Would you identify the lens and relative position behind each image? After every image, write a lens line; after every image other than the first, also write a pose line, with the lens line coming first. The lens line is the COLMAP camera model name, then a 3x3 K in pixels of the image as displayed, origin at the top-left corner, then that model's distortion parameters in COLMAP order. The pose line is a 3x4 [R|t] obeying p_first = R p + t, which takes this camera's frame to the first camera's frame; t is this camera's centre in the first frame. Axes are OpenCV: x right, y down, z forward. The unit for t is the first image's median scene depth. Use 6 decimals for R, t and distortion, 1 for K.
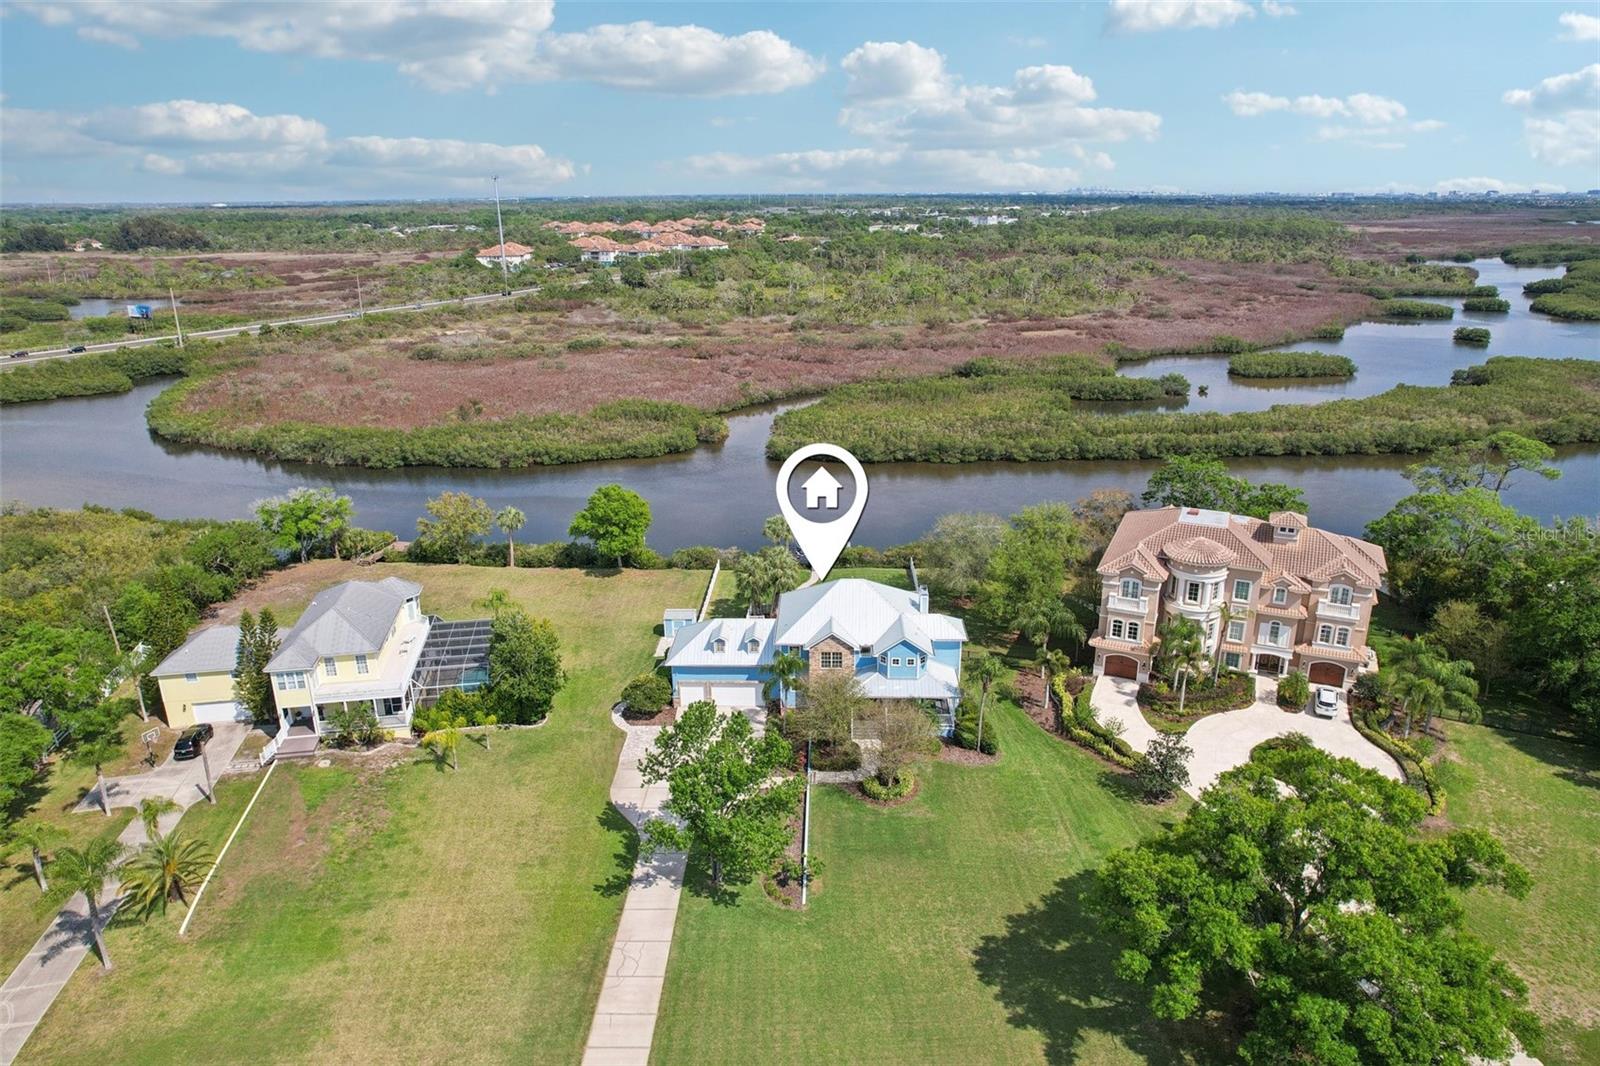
lens RADIAL K [[1053.1, 0, 797.4], [0, 1053.1, 520.6], [0, 0, 1]] dist [-0.068292, 0.058215]
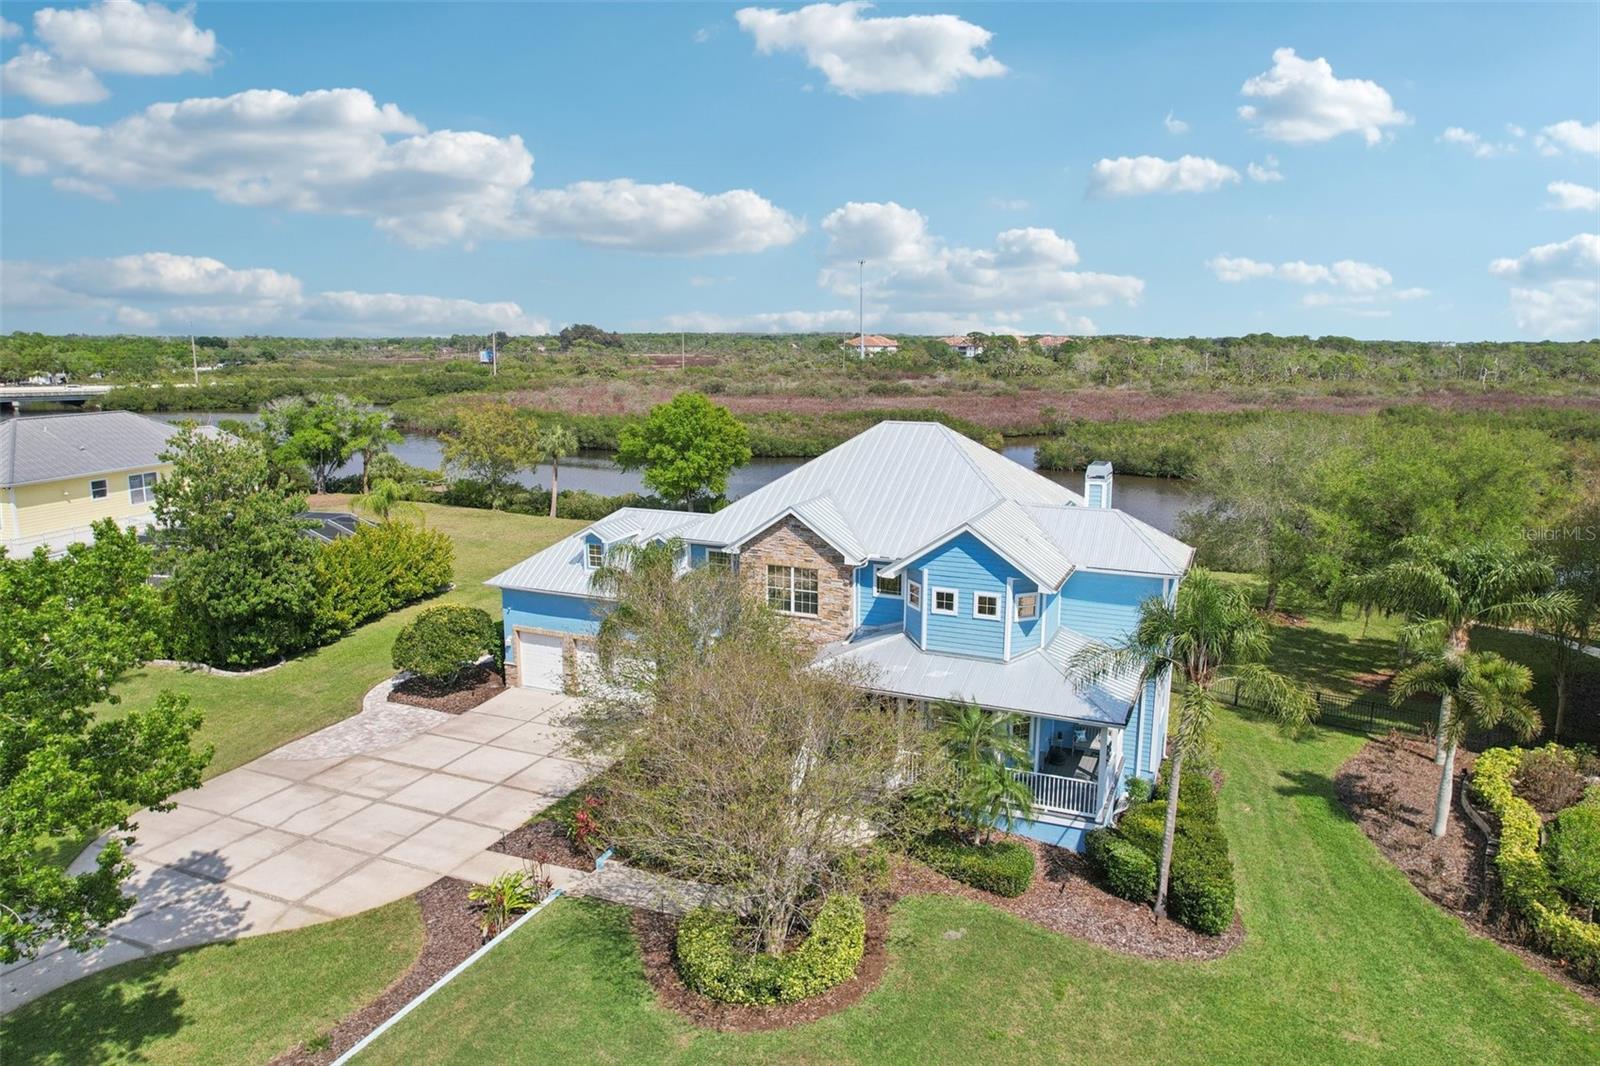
lens RADIAL K [[1053.1, 0, 797.4], [0, 1053.1, 520.6], [0, 0, 1]] dist [-0.068292, 0.058215]
pose [[0.926827, 0.075371, -0.367846, 0.114558], [-0.125753, 0.985380, -0.114944, 0.101551], [0.353805, 0.152791, 0.922755, 0.435715]]
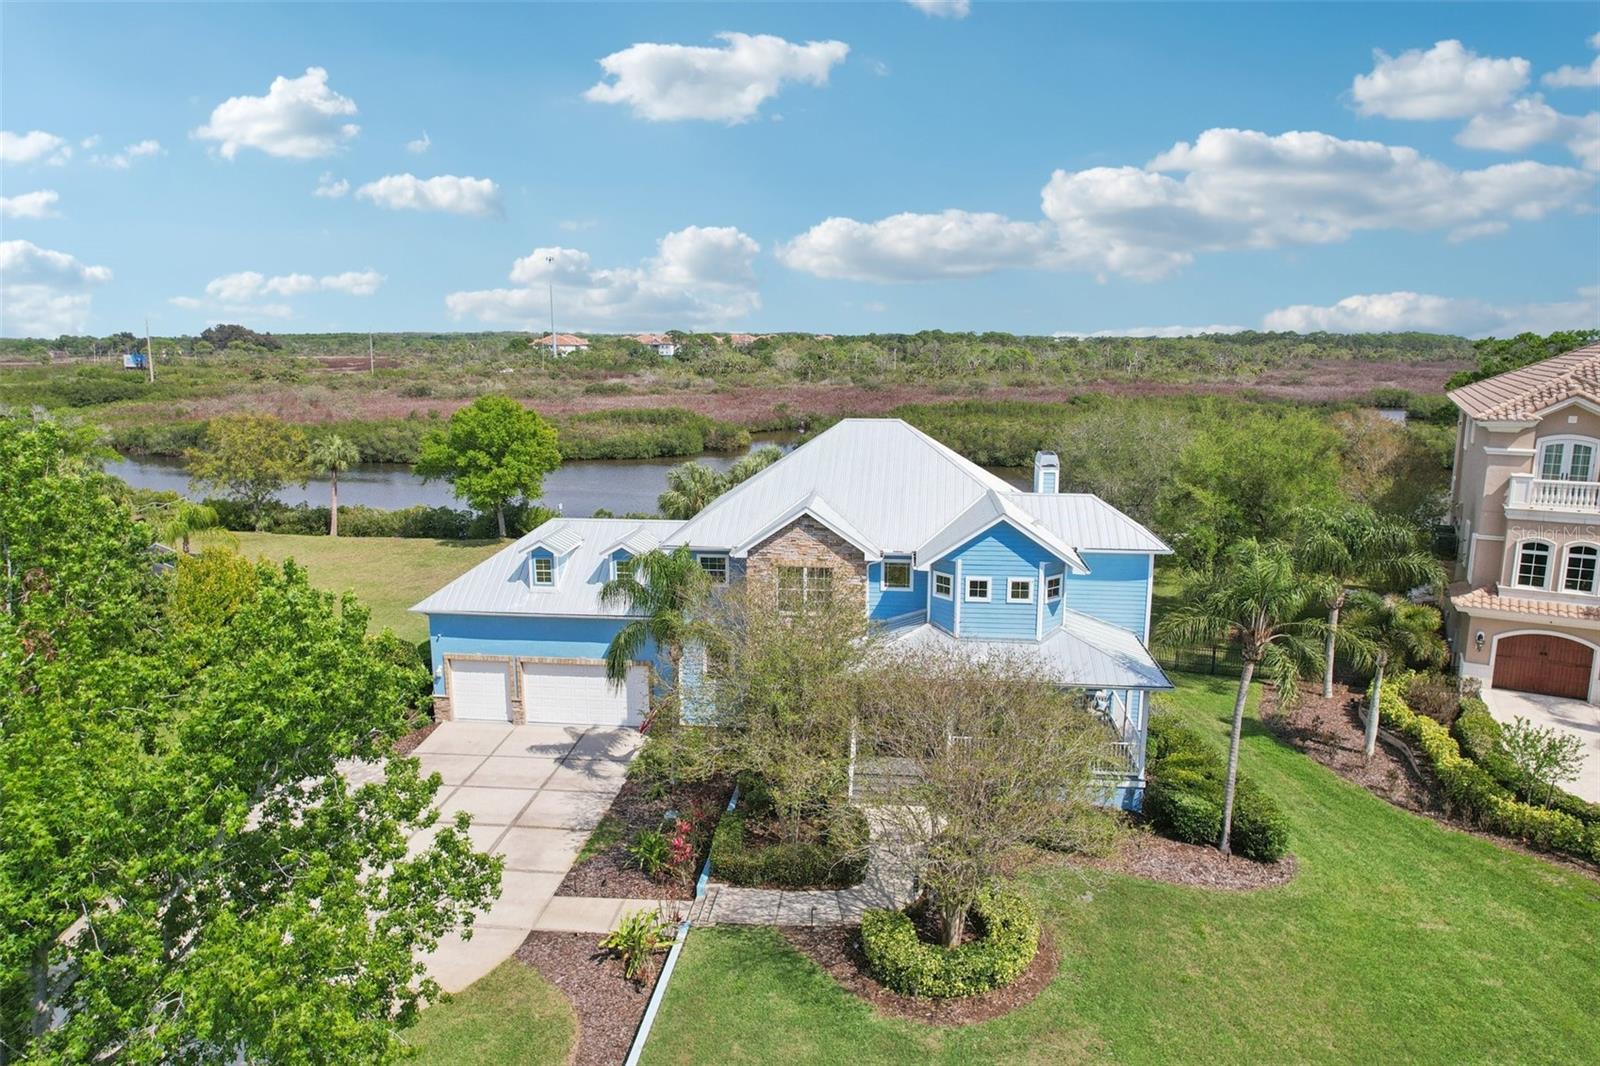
lens RADIAL K [[1053.1, 0, 797.4], [0, 1053.1, 520.6], [0, 0, 1]] dist [-0.068292, 0.058215]
pose [[0.996905, 0.022646, -0.075286, 0.038536], [-0.032873, 0.989953, -0.137519, 0.107281], [0.071415, 0.139569, 0.987634, 0.419745]]
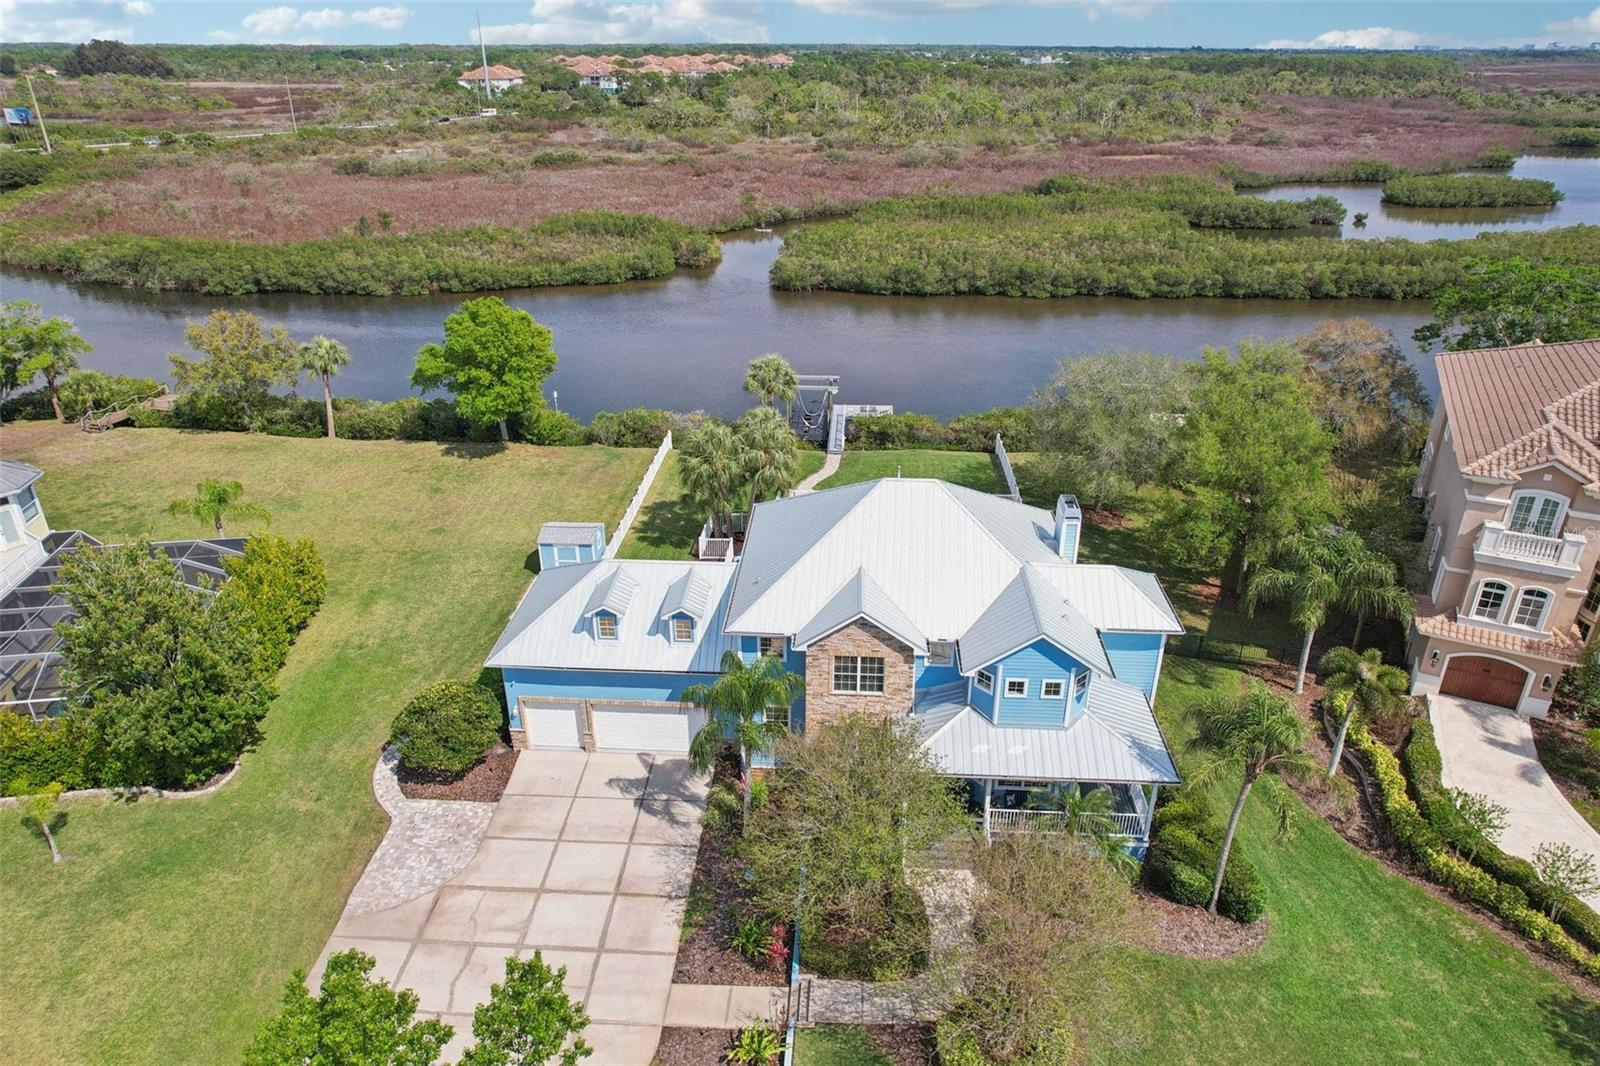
lens RADIAL K [[1059.1, 0, 803.9], [0, 1059.1, 529.6], [0, 0, 1]] dist [-0.071614, 0.066874]
pose [[0.999650, 0.020256, -0.017032, 0.011116], [-0.017933, 0.991746, 0.126960, 0.014964], [0.019463, -0.126610, 0.991762, 0.394982]]
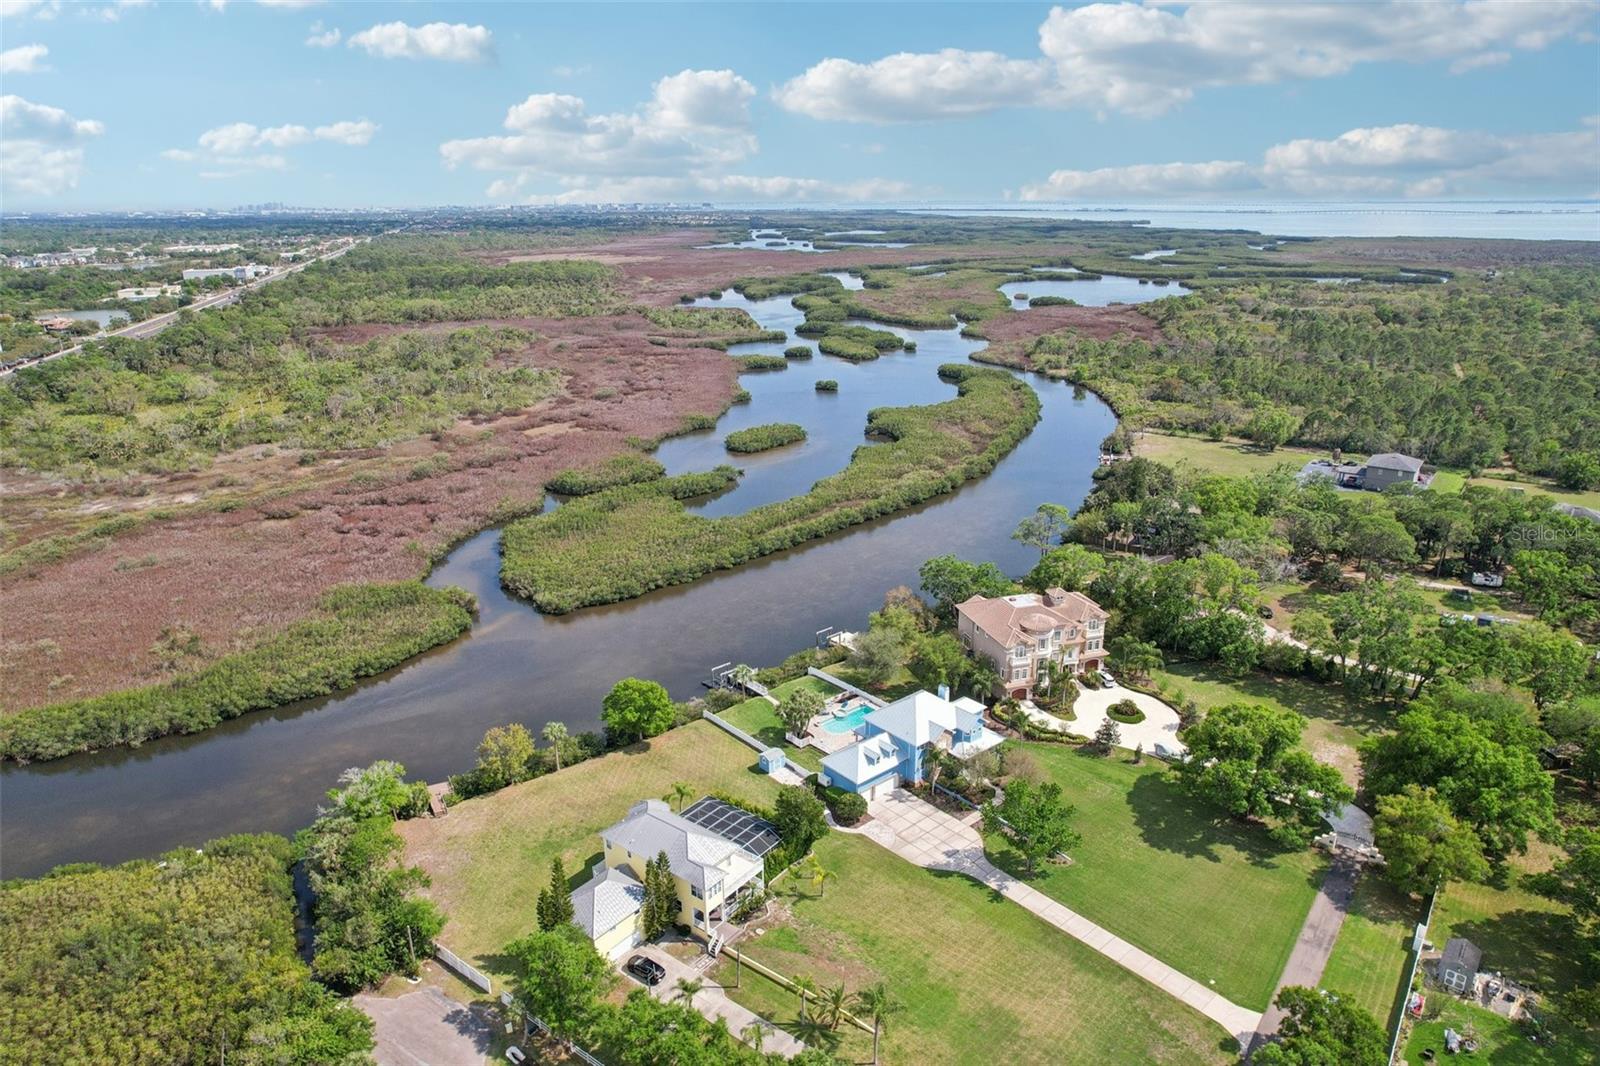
lens RADIAL K [[1068.1, 0, 800.0], [0, 1068.1, 533.0], [0, 0, 1]] dist [-0.047044, 0.001413]
pose [[0.732764, -0.211363, 0.646825, -0.790217], [0.206631, 0.974768, 0.084441, -0.263108], [-0.648352, 0.071779, 0.757949, -0.120032]]
